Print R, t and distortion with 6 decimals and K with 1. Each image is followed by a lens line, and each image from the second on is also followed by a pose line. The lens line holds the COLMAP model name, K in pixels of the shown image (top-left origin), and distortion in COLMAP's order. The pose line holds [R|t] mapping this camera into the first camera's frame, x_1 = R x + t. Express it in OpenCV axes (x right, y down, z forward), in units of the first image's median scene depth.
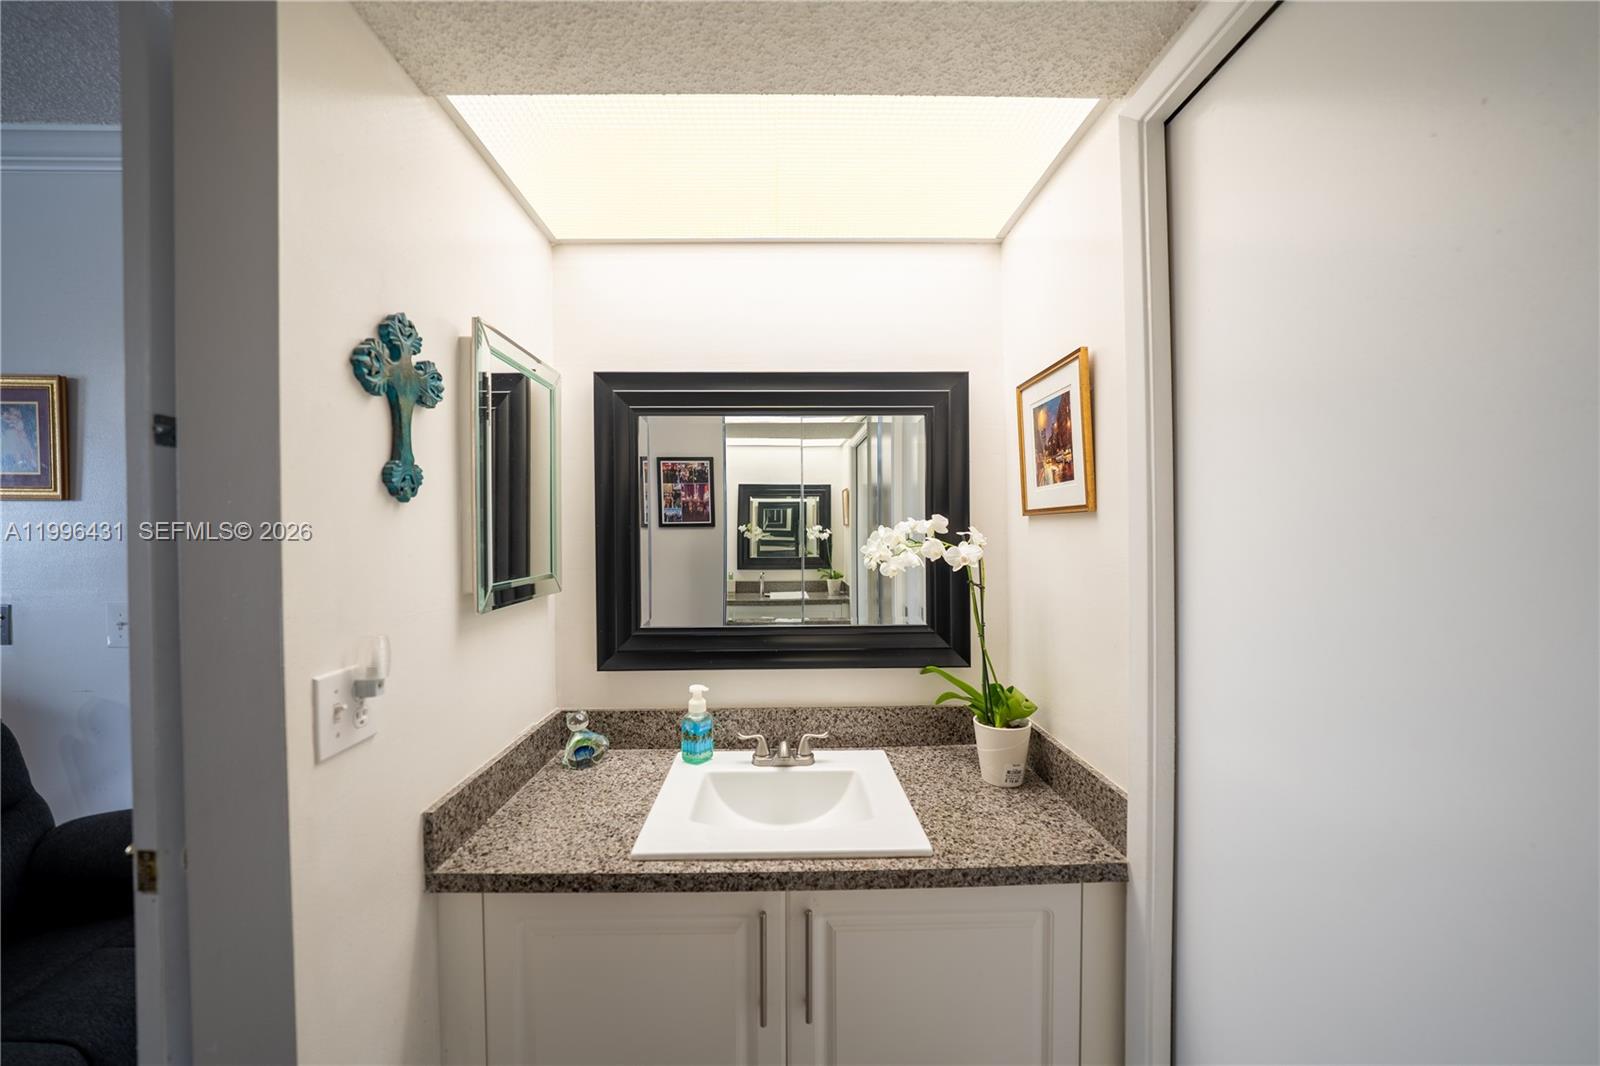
lens RADIAL K [[576.0, 0, 795.6], [0, 576.0, 538.1], [0, 0, 1]] dist [-0.025273, 0.000025]
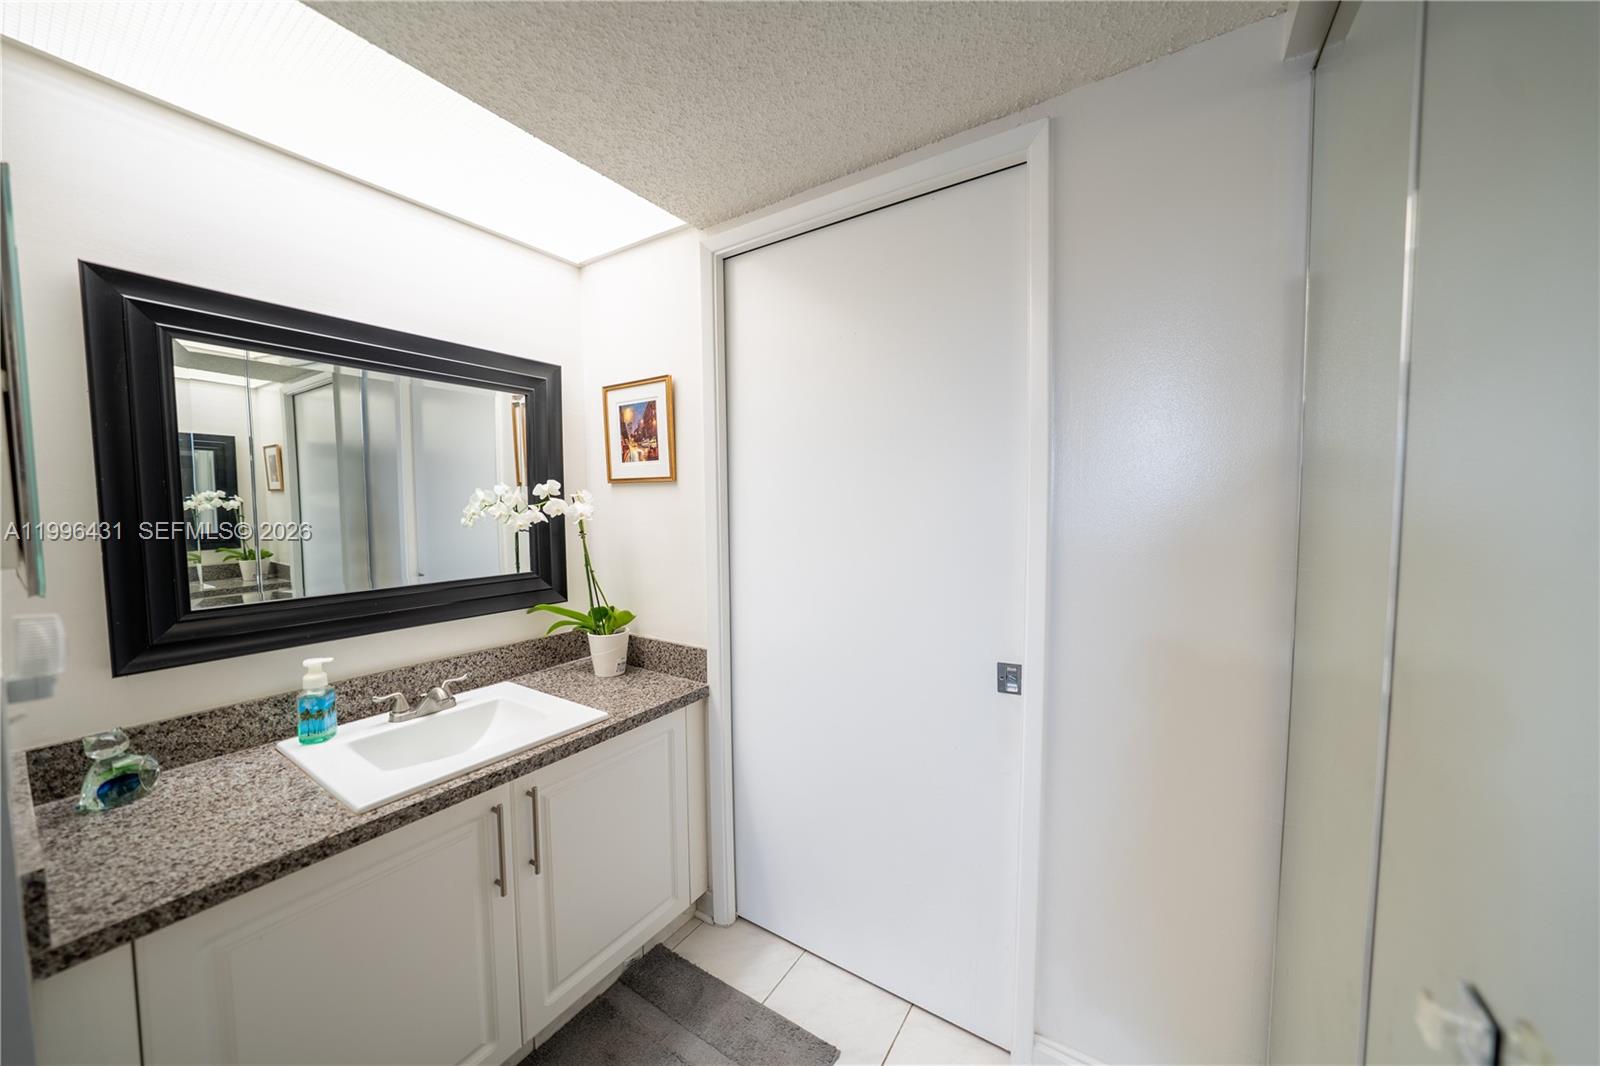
lens RADIAL K [[553.9, 0, 801.9], [0, 553.9, 537.7], [0, 0, 1]] dist [-0.031545, 0.007149]
pose [[0.558724, -0.048409, 0.827940, -0.468160], [0.007647, 0.998553, 0.053224, 0.025922], [-0.829318, -0.023406, 0.558286, -0.124907]]
